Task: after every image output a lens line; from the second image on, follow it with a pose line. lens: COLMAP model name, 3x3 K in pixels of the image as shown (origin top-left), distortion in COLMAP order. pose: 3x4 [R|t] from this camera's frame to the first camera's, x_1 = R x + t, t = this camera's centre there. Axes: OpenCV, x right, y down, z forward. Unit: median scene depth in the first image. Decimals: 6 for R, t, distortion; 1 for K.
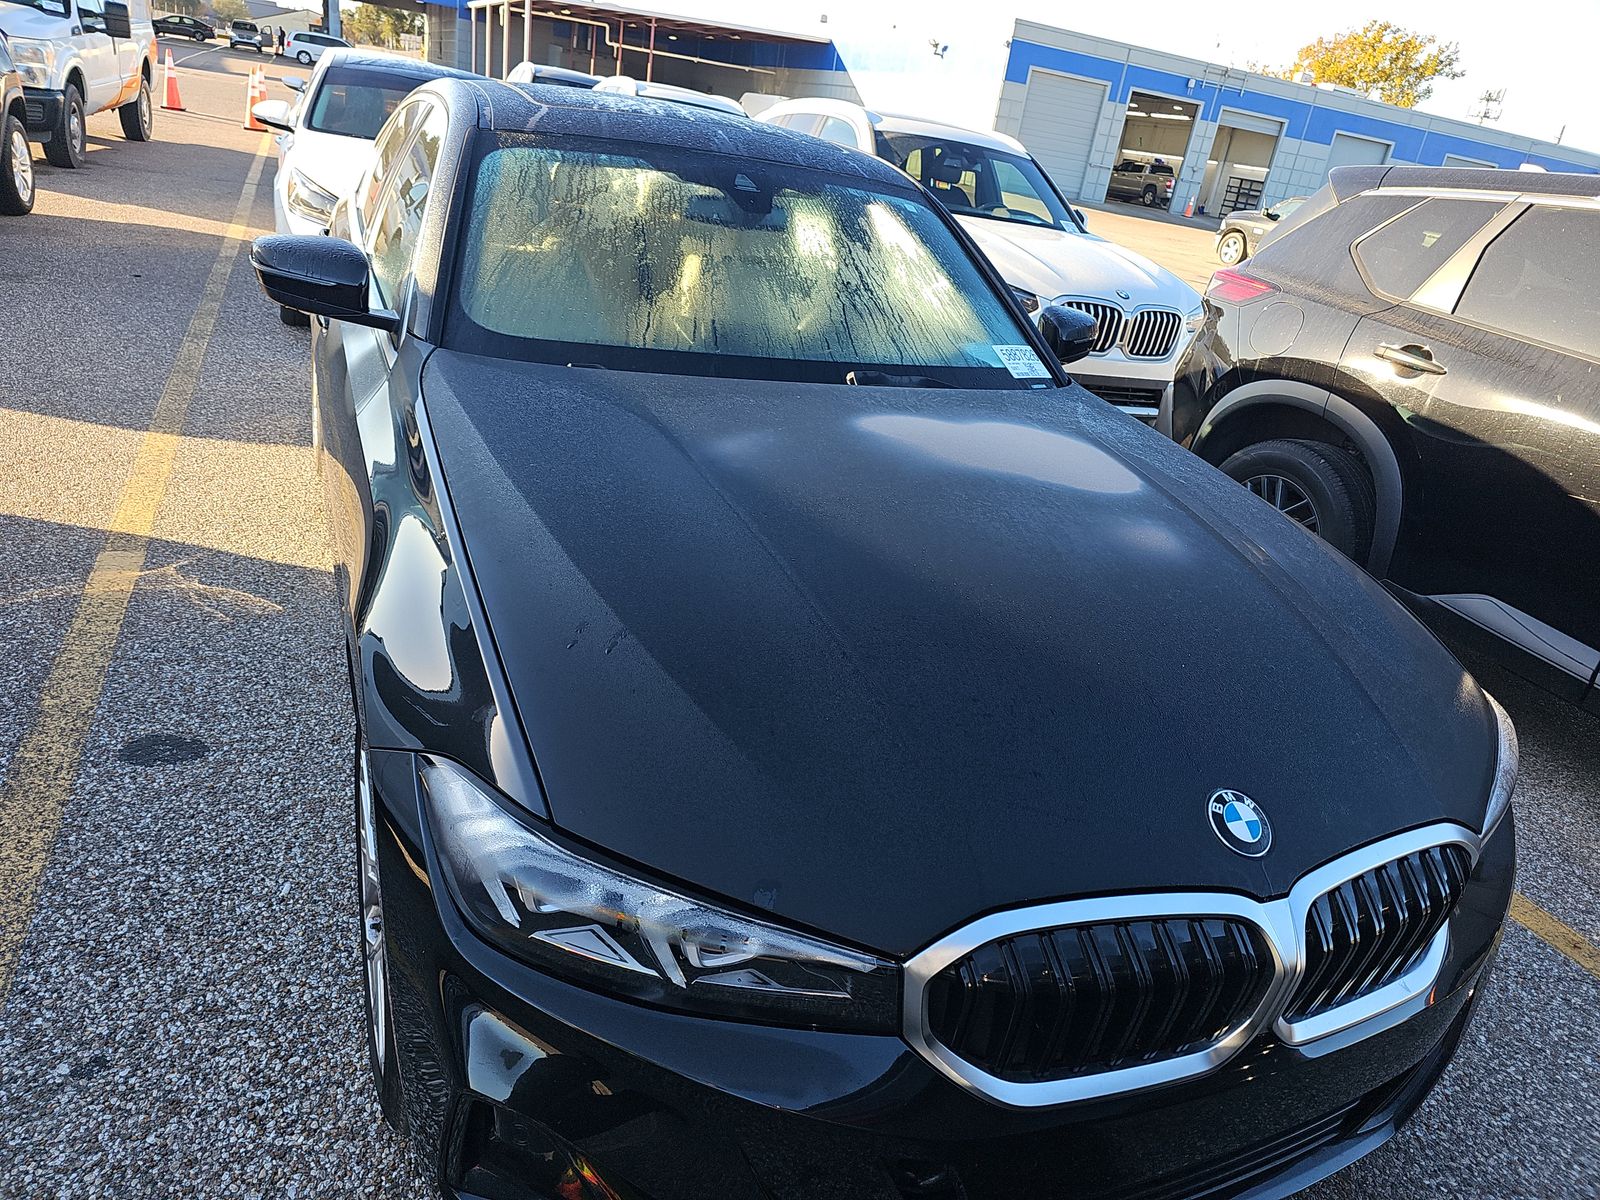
lens RADIAL K [[1075.0, 0, 801.0], [0, 1075.0, 602.1], [0, 0, 1]] dist [0.034886, -0.041656]
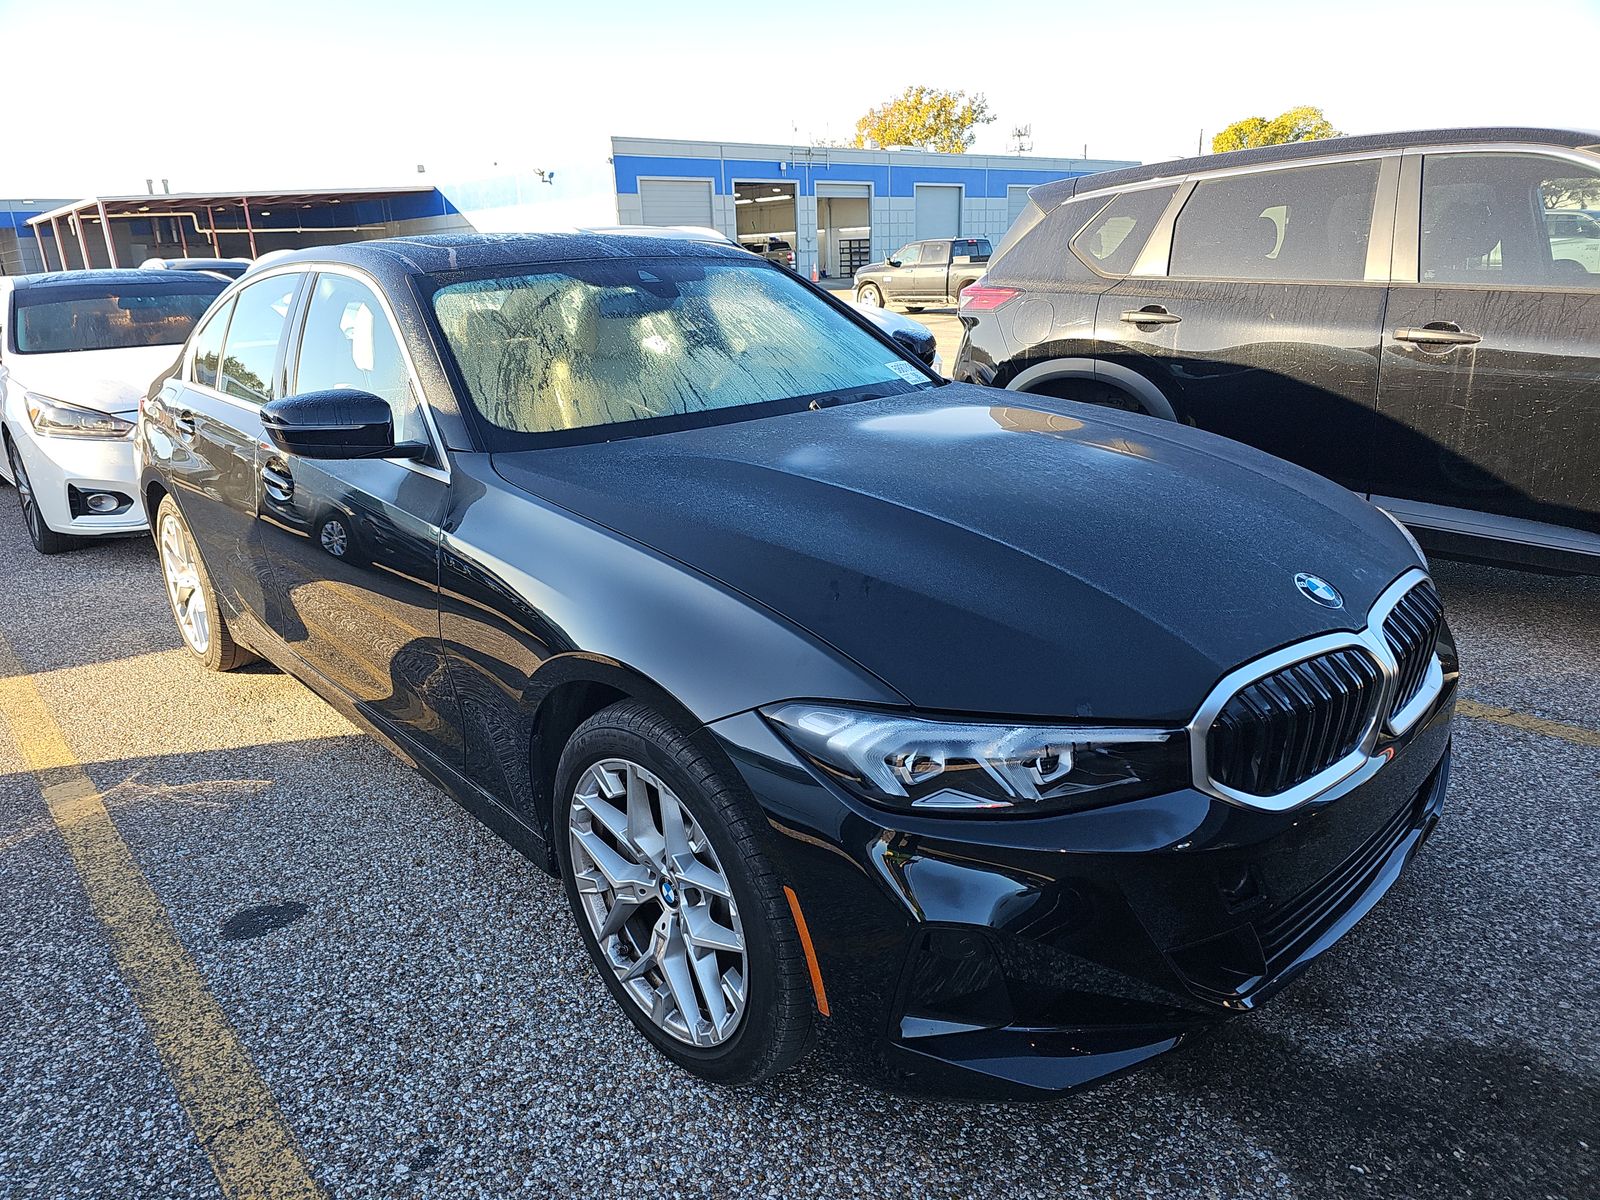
lens RADIAL K [[1075.0, 0, 787.4], [0, 1075.0, 602.7], [0, 0, 1]] dist [0.034886, -0.041656]
pose [[0.933213, -0.268770, 0.238487, -0.206014], [0.289127, 0.955752, -0.054255, 0.035347], [-0.213353, 0.119584, 0.969629, -0.073865]]
